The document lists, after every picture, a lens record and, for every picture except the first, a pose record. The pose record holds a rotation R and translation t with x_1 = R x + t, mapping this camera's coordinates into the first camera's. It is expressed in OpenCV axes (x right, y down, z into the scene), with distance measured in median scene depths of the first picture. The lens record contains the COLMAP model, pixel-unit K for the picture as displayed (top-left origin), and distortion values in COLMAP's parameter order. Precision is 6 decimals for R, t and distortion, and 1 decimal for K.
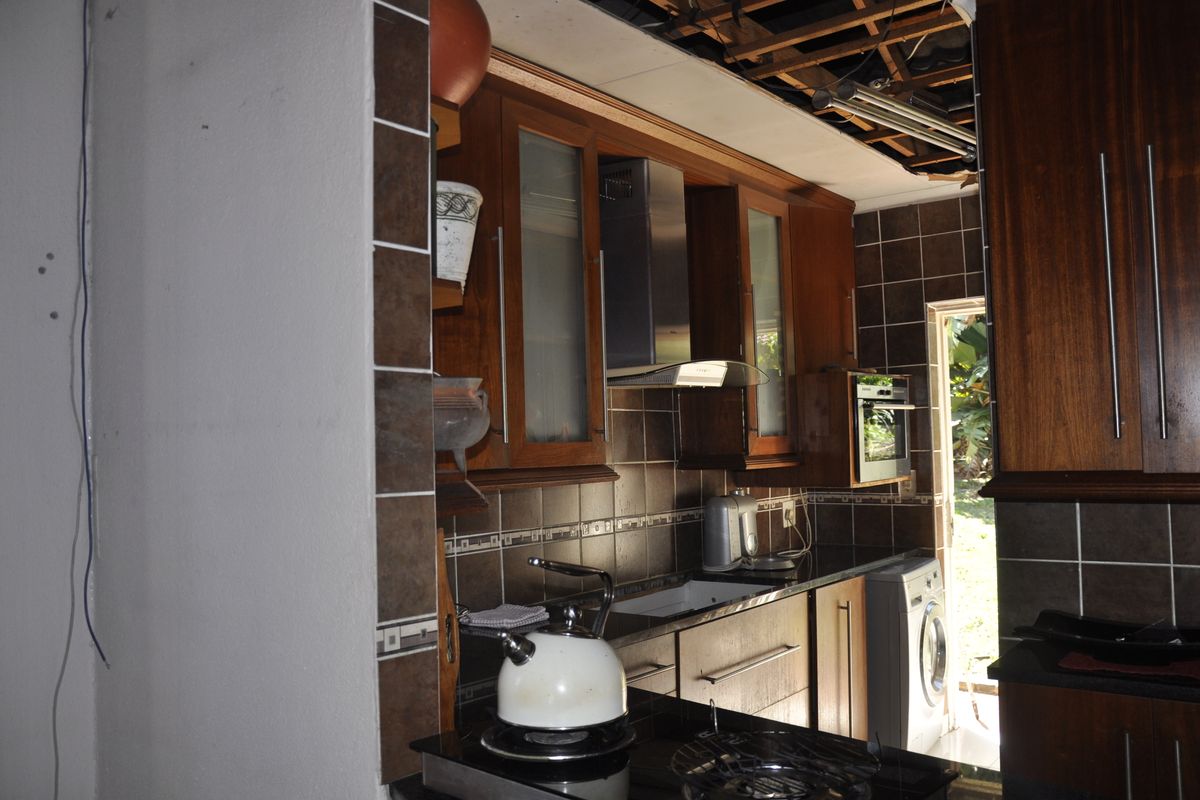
lens RADIAL K [[975.7, 0, 635.9], [0, 975.7, 401.5], [0, 0, 1]] dist [-0.139326, 0.156626]
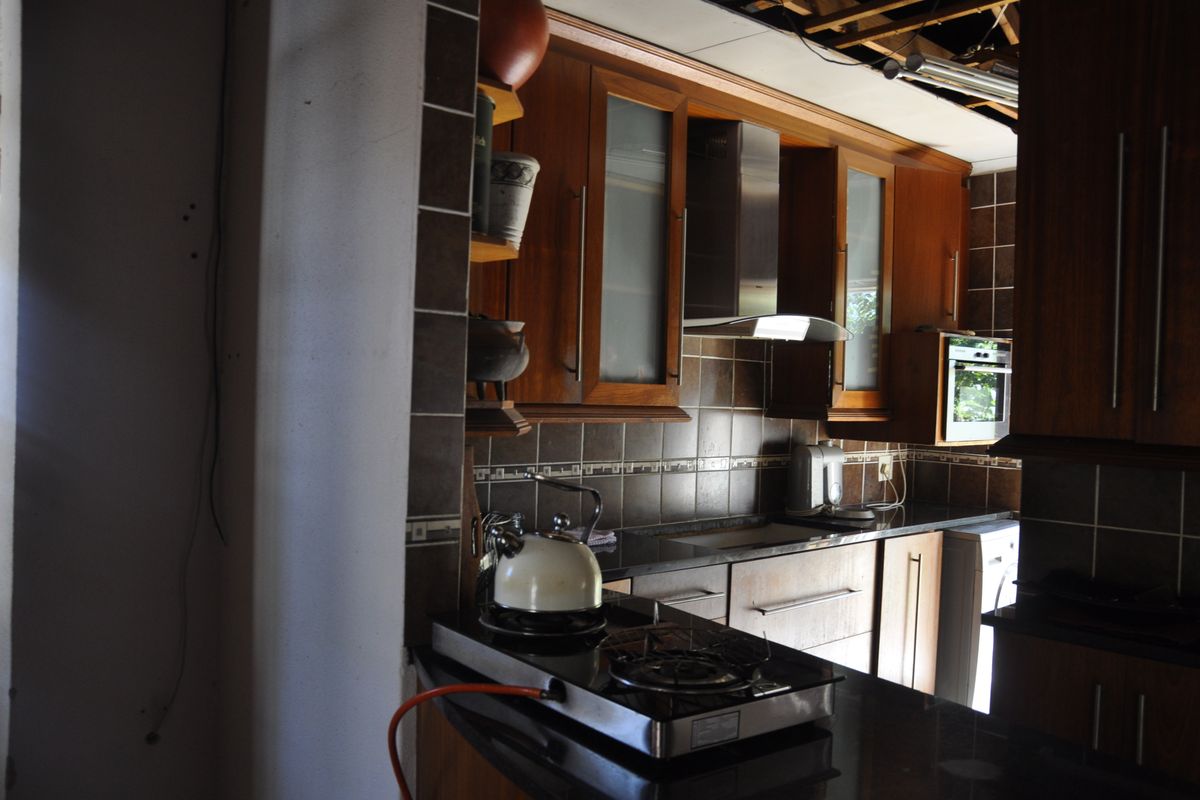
lens RADIAL K [[975.7, 0, 635.9], [0, 975.7, 401.5], [0, 0, 1]] dist [-0.139326, 0.156626]
pose [[0.984558, 0.059427, -0.164662, 0.086024], [-0.050362, 0.997005, 0.058696, -0.002103], [0.167657, -0.049497, 0.984602, -0.066637]]
